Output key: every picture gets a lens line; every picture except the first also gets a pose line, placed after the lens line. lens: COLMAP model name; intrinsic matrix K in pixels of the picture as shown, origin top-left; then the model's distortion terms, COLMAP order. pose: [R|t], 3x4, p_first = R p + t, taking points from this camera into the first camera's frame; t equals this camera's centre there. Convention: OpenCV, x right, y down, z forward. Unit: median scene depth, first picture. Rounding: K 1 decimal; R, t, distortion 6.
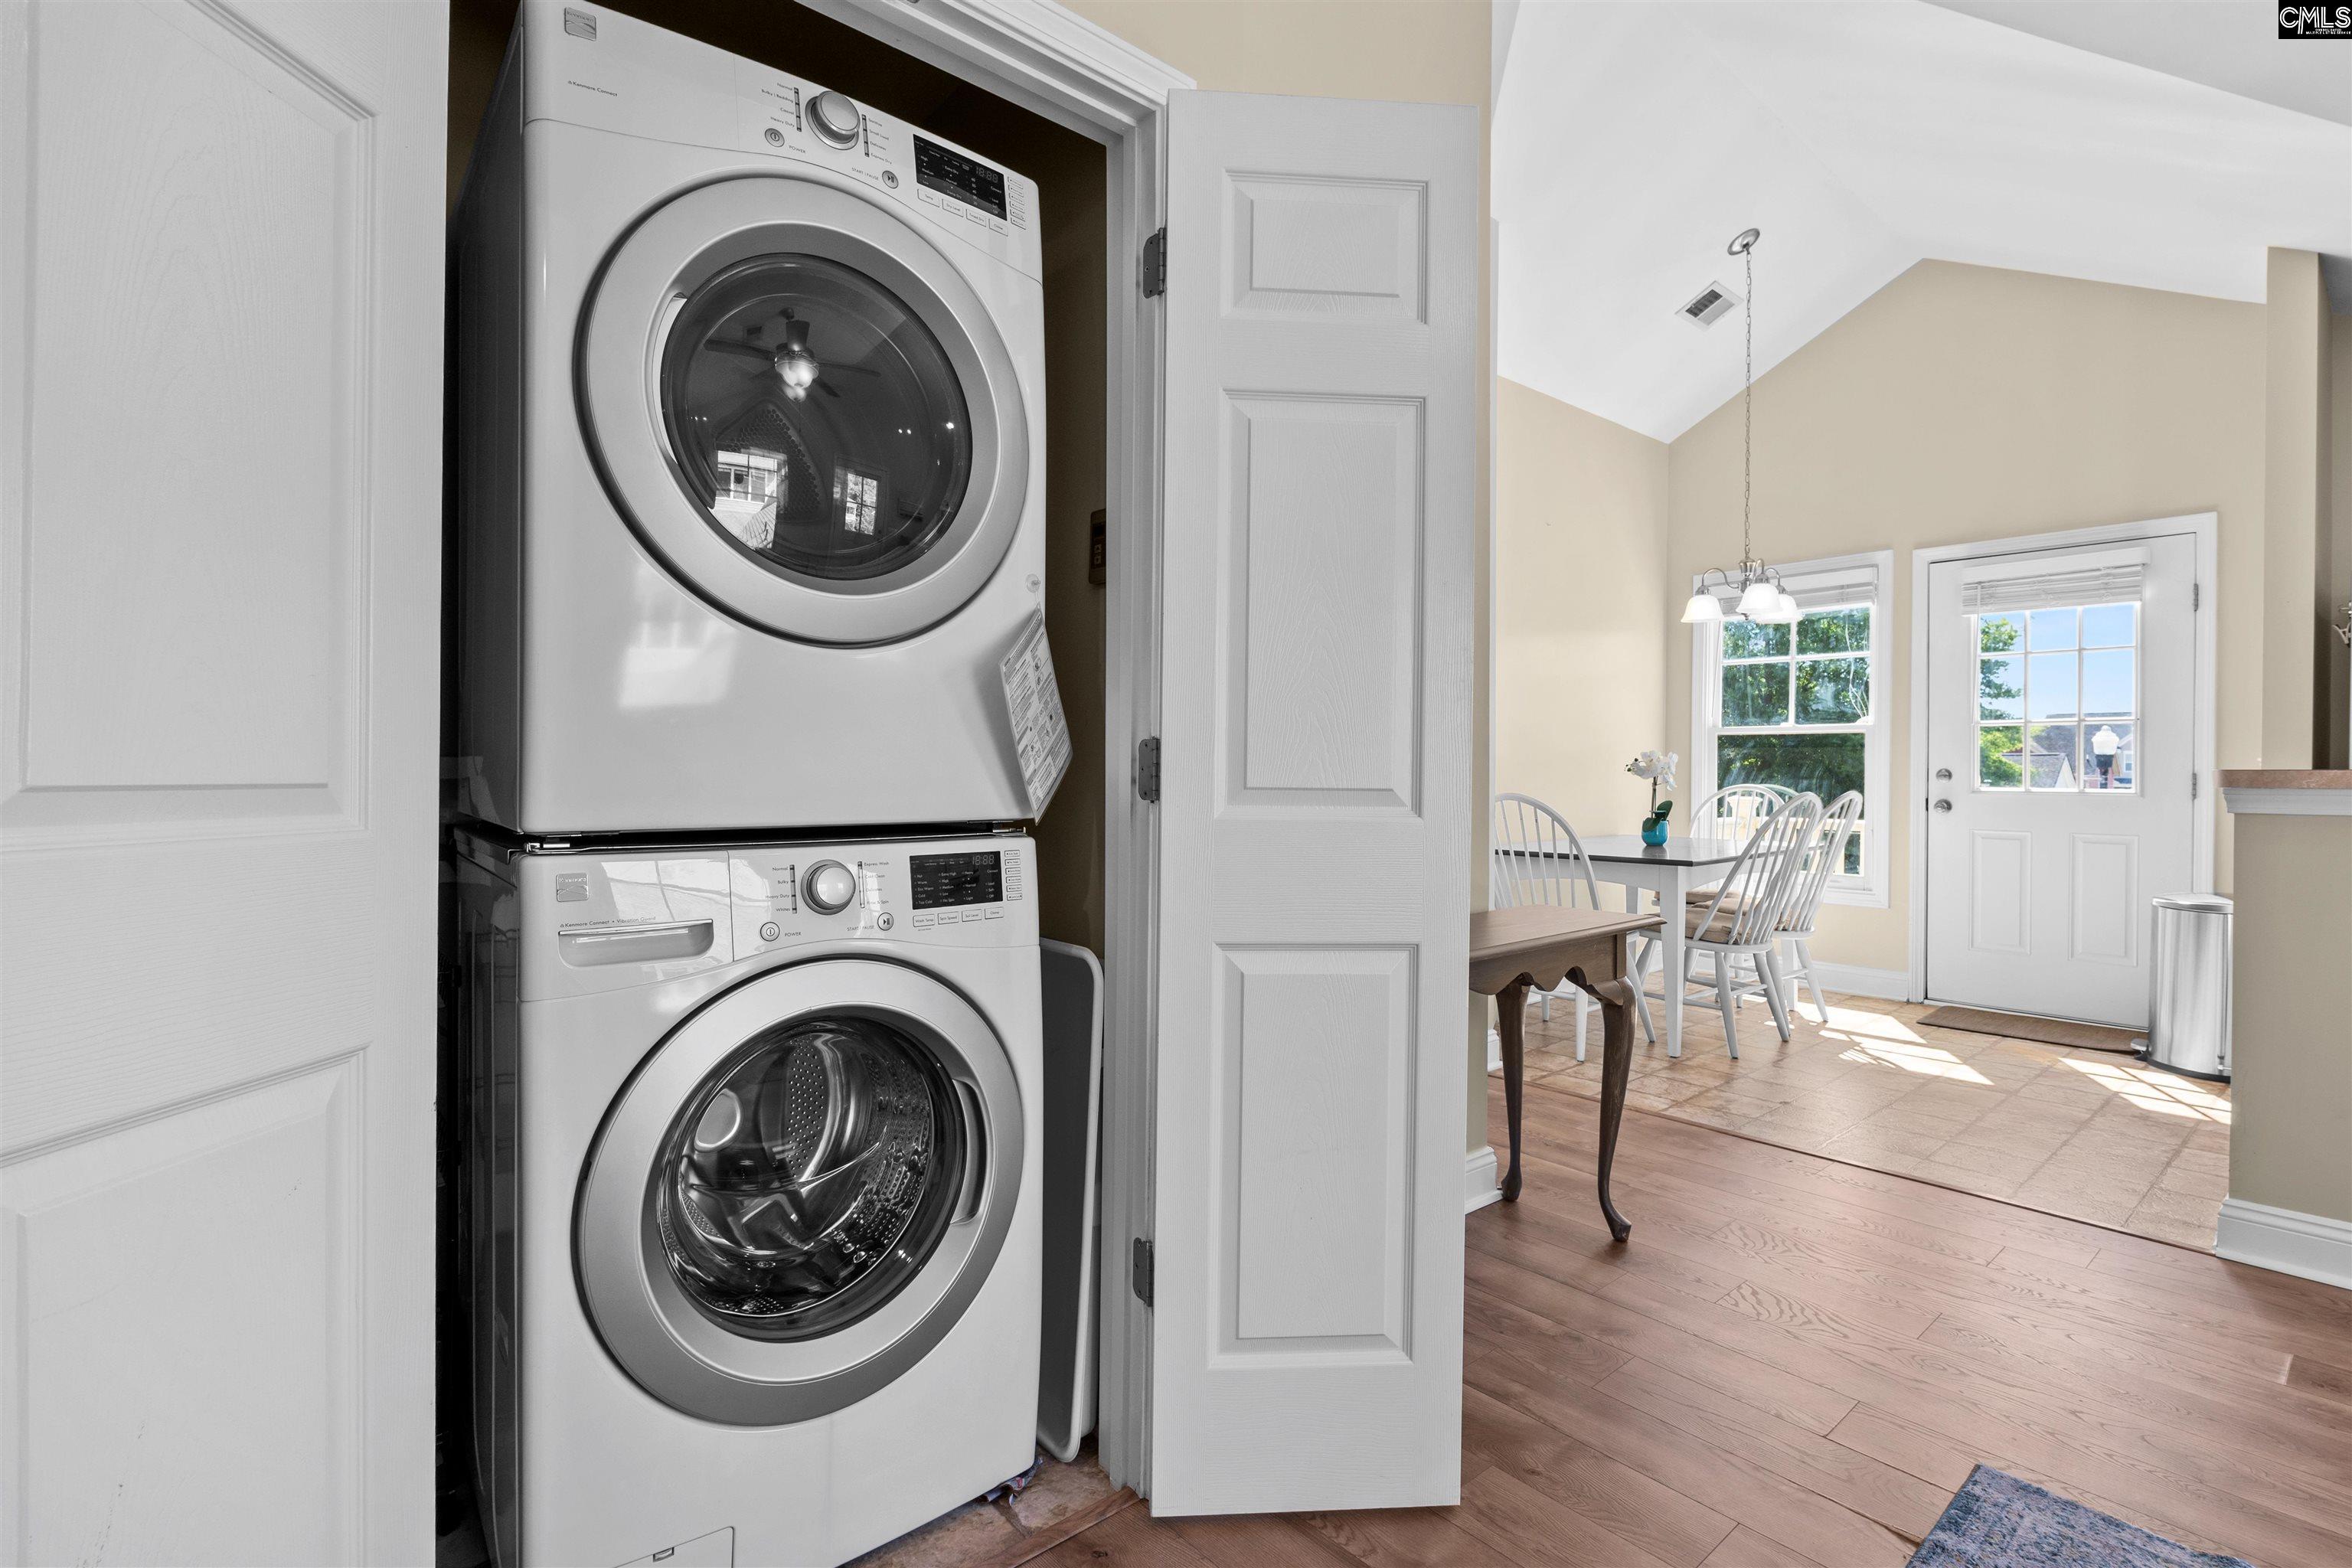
lens RADIAL K [[1080.1, 0, 1178.6], [0, 1080.1, 779.8], [0, 0, 1]] dist [-0.012283, 0.001051]
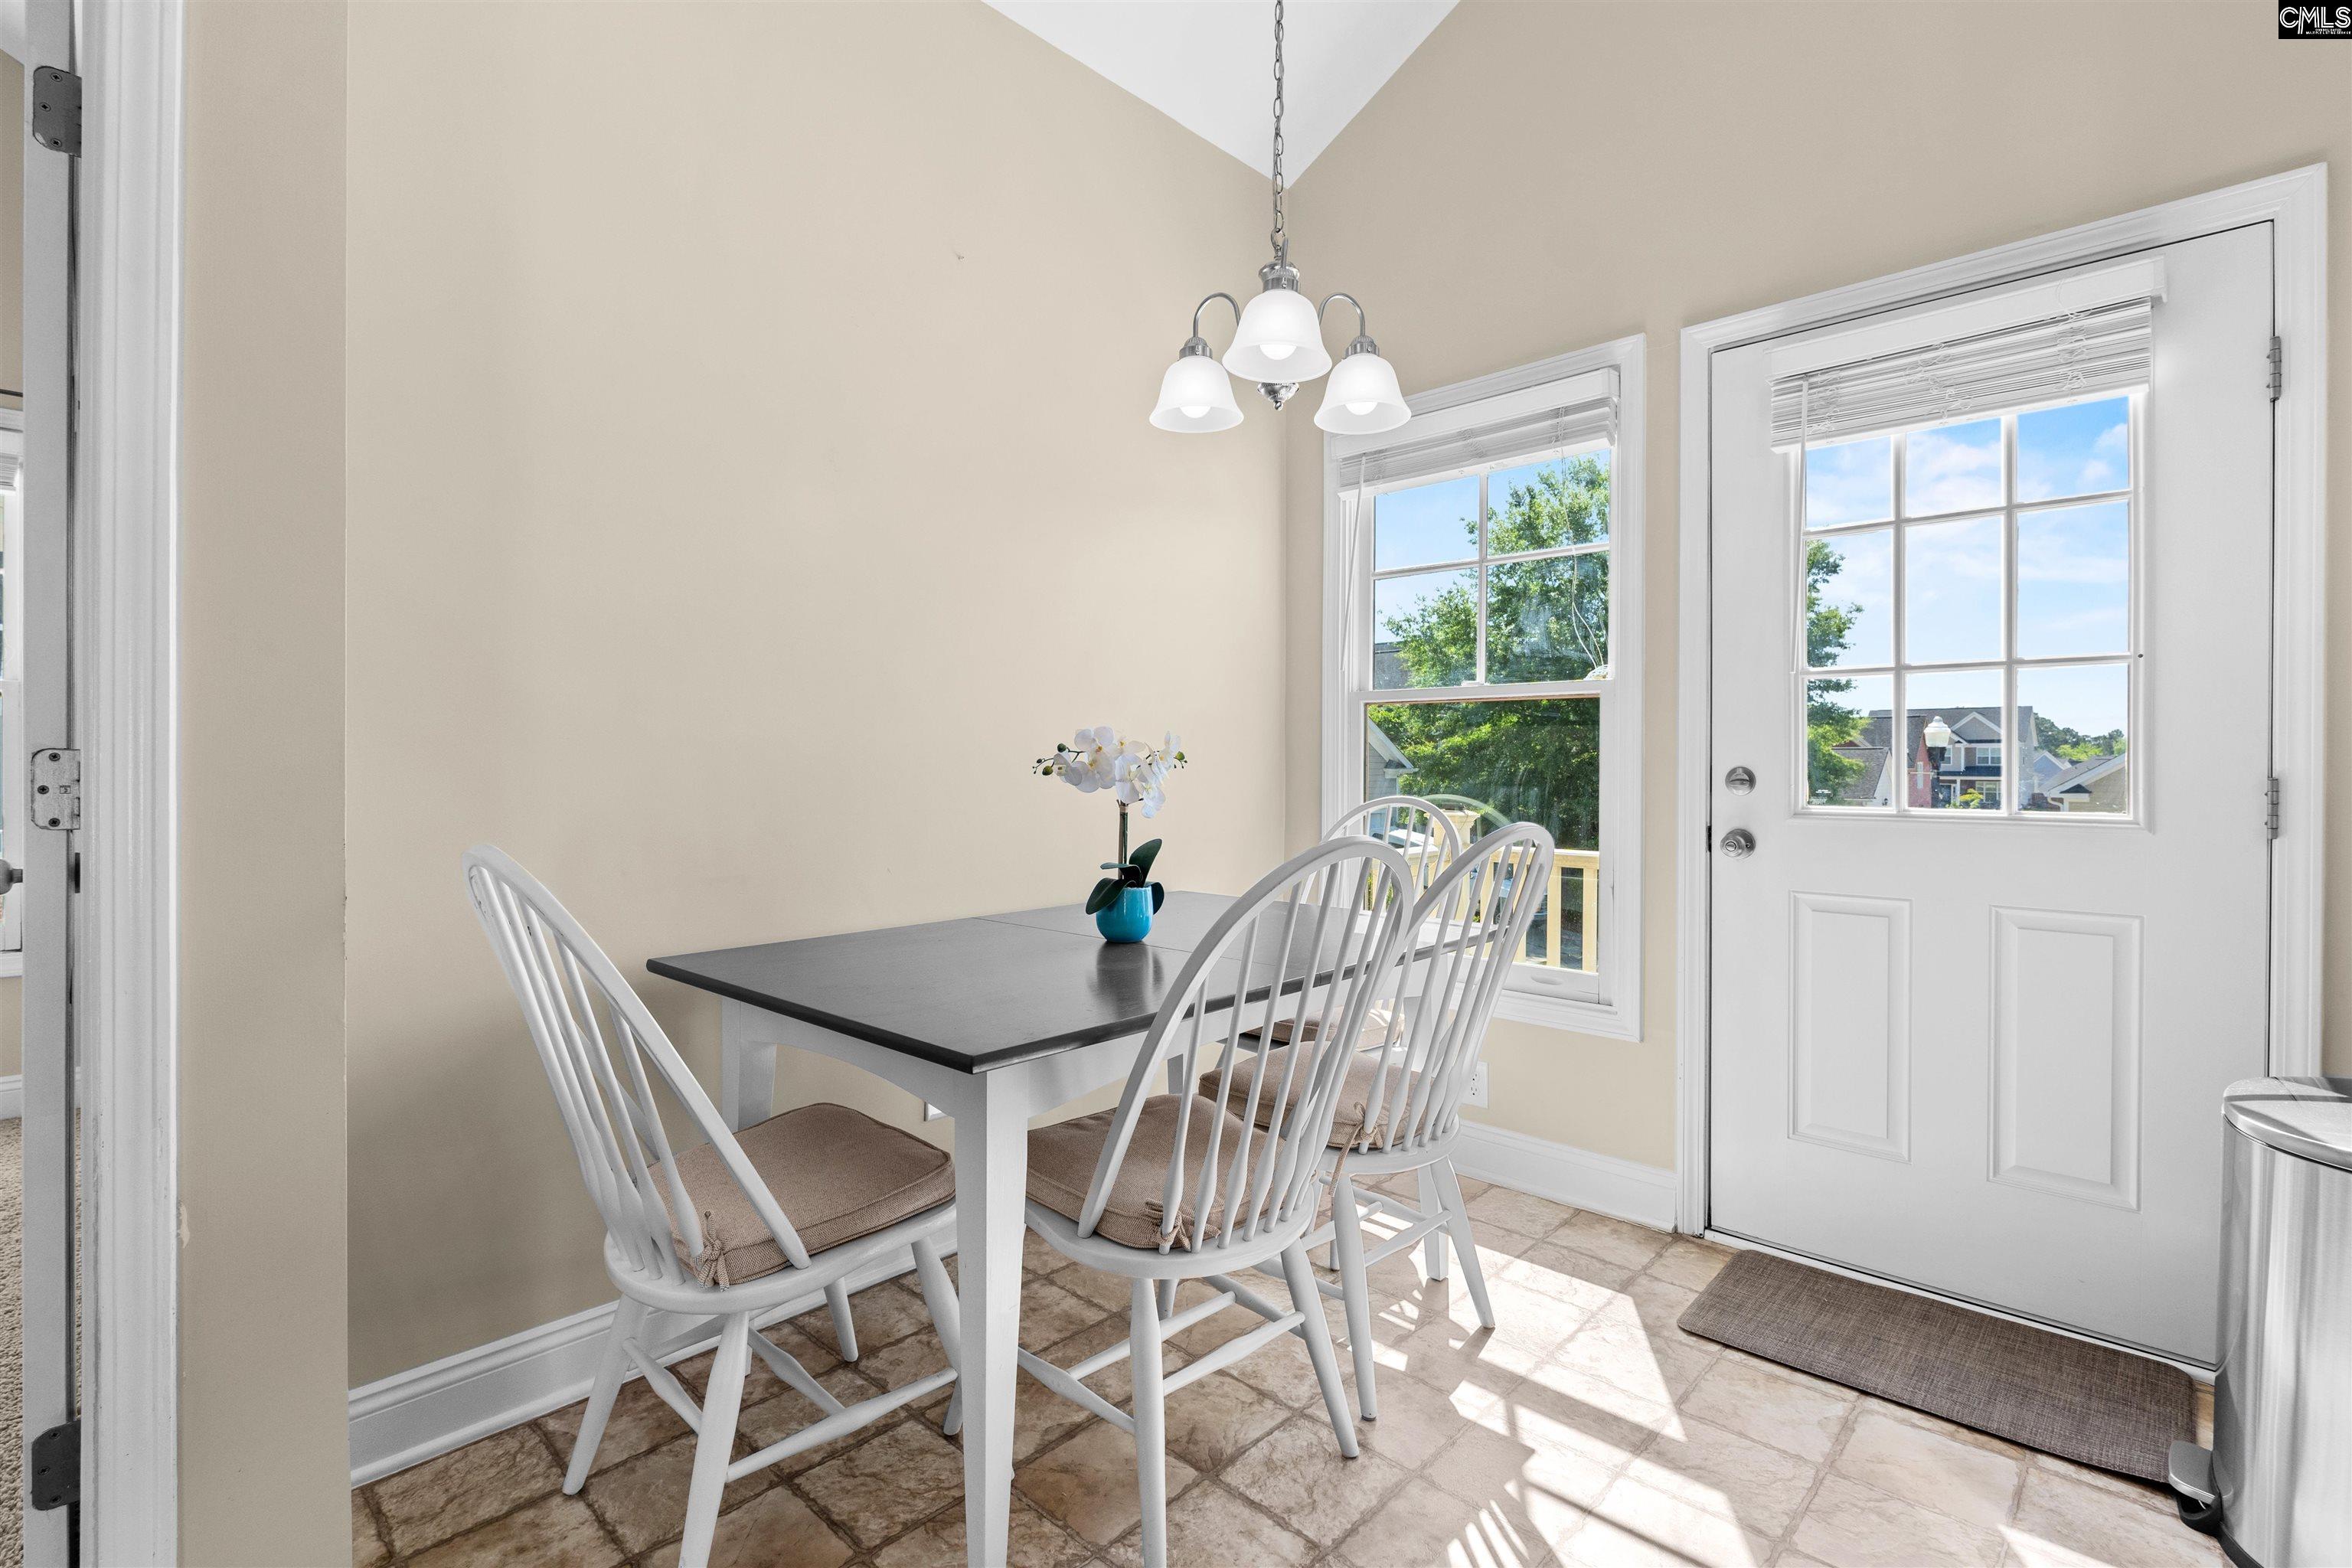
lens RADIAL K [[1080.1, 0, 1170.8], [0, 1080.1, 769.1], [0, 0, 1]] dist [-0.012283, 0.001051]
pose [[0.995277, -0.001282, 0.097071, 0.403562], [0.001522, 0.999996, -0.002404, -0.008531], [-0.097067, 0.002541, 0.995275, 0.532085]]
